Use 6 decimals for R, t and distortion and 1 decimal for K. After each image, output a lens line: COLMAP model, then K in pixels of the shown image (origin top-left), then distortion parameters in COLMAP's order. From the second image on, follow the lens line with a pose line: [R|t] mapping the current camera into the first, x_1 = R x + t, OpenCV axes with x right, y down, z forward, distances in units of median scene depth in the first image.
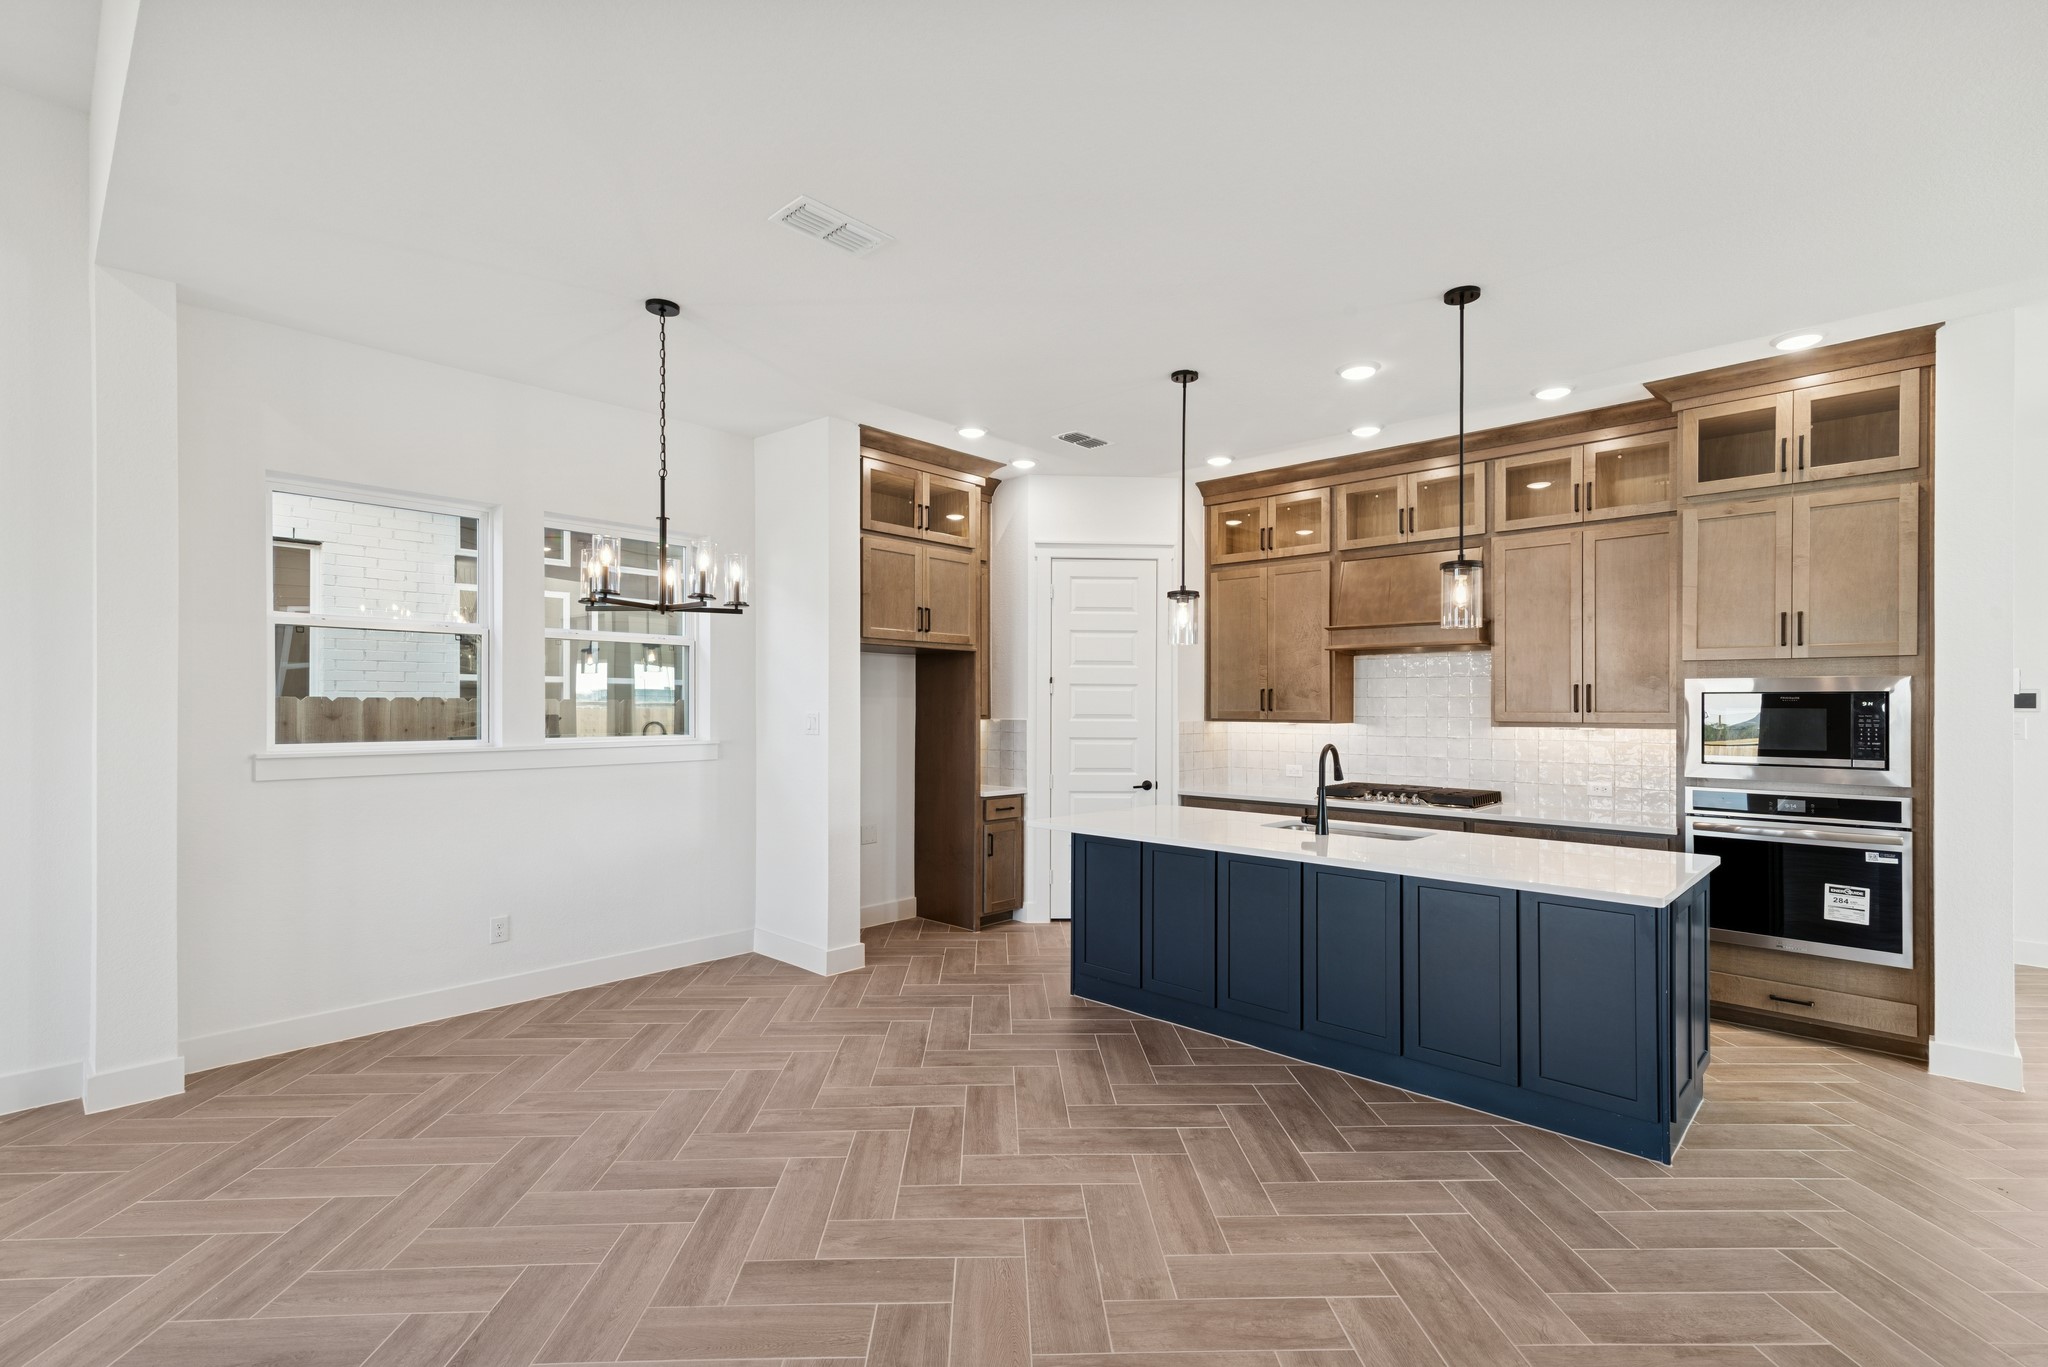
lens RADIAL K [[932.1, 0, 1026.1], [0, 932.1, 700.2], [0, 0, 1]] dist [0.014914, -0.000083]
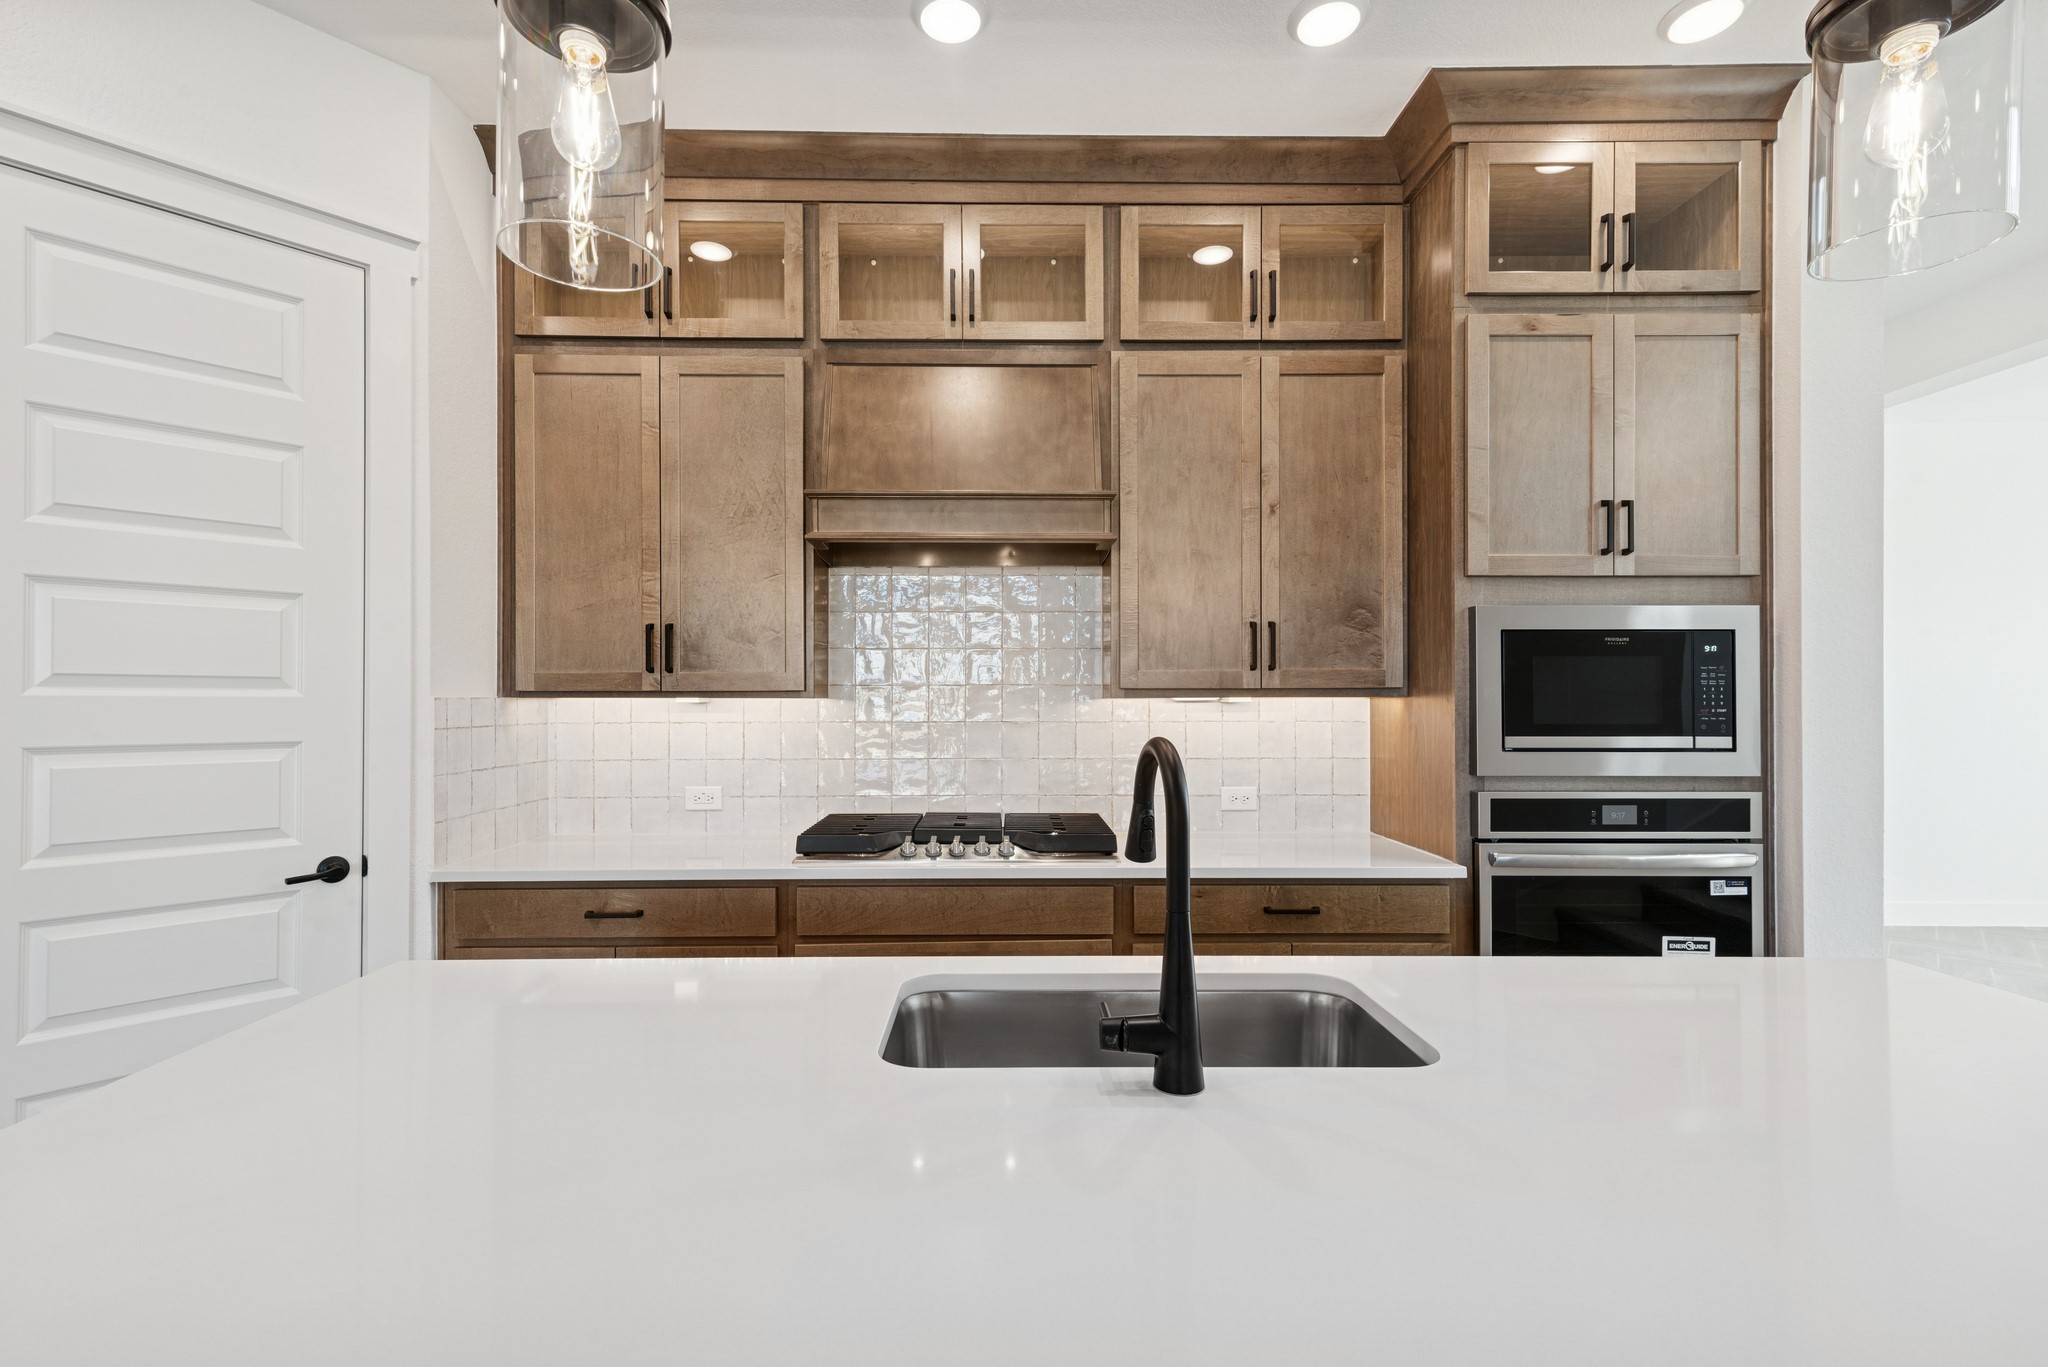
lens RADIAL K [[941.8, 0, 1018.3], [0, 941.8, 692.9], [0, 0, 1]] dist [0.015768, -0.000318]
pose [[0.725927, -0.000006, 0.687772, 0.101368], [0.000460, 1.000000, -0.000476, 0.032020], [-0.687772, 0.000662, 0.725927, 0.805945]]
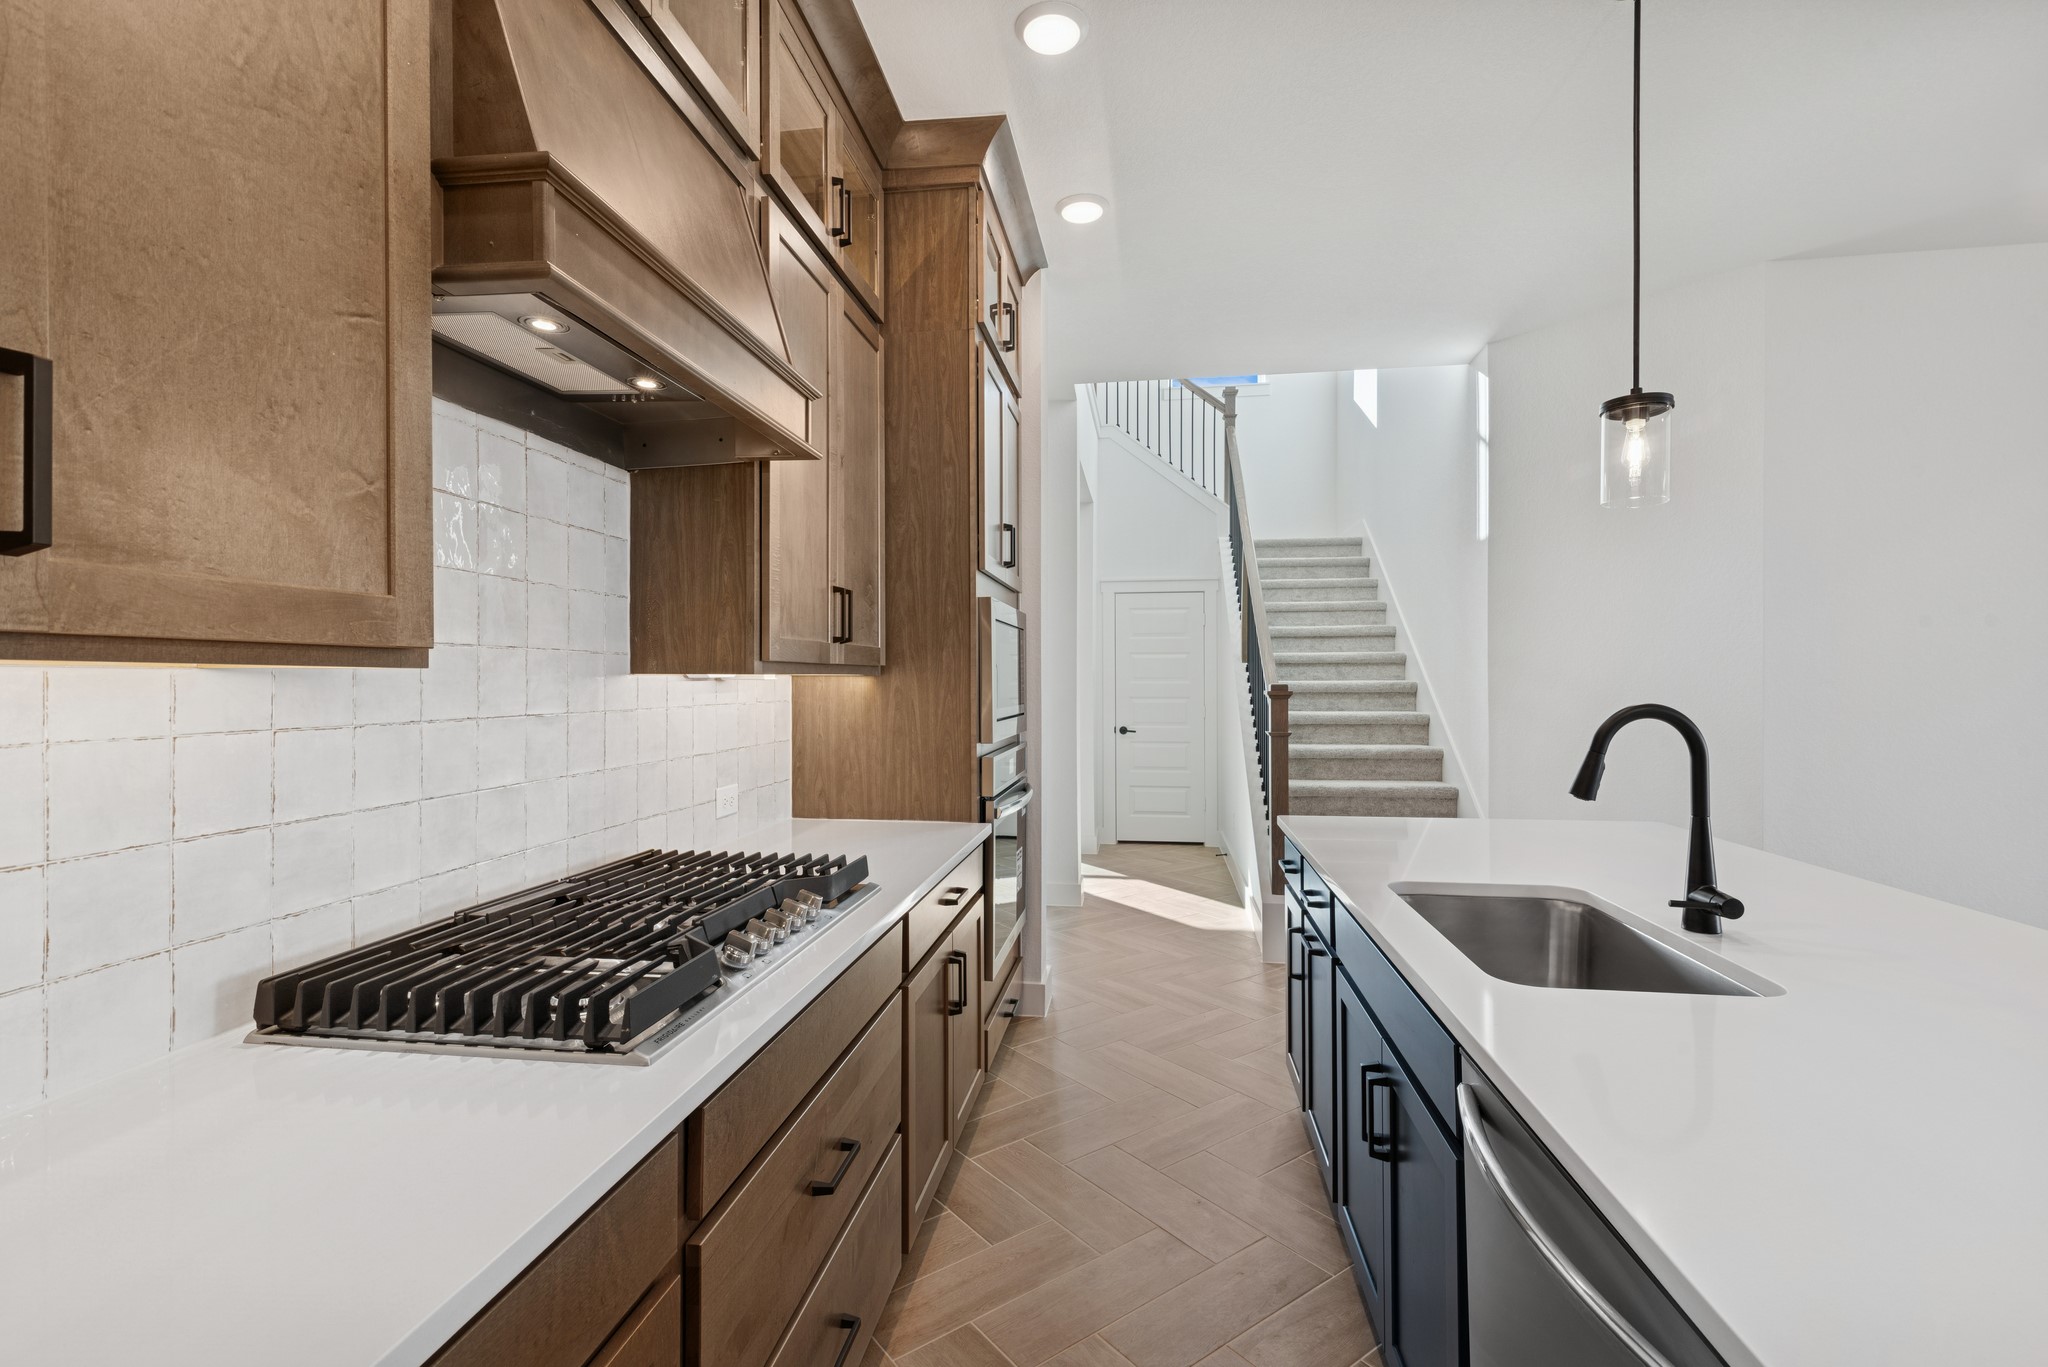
lens RADIAL K [[949.8, 0, 1024.0], [0, 949.8, 683.5], [0, 0, 1]] dist [0.015933, -0.000190]
pose [[-0.573225, -0.008366, 0.819355, 0.144926], [-0.009994, 0.999945, 0.003218, 0.037438], [-0.819337, -0.006344, -0.573277, 1.415110]]
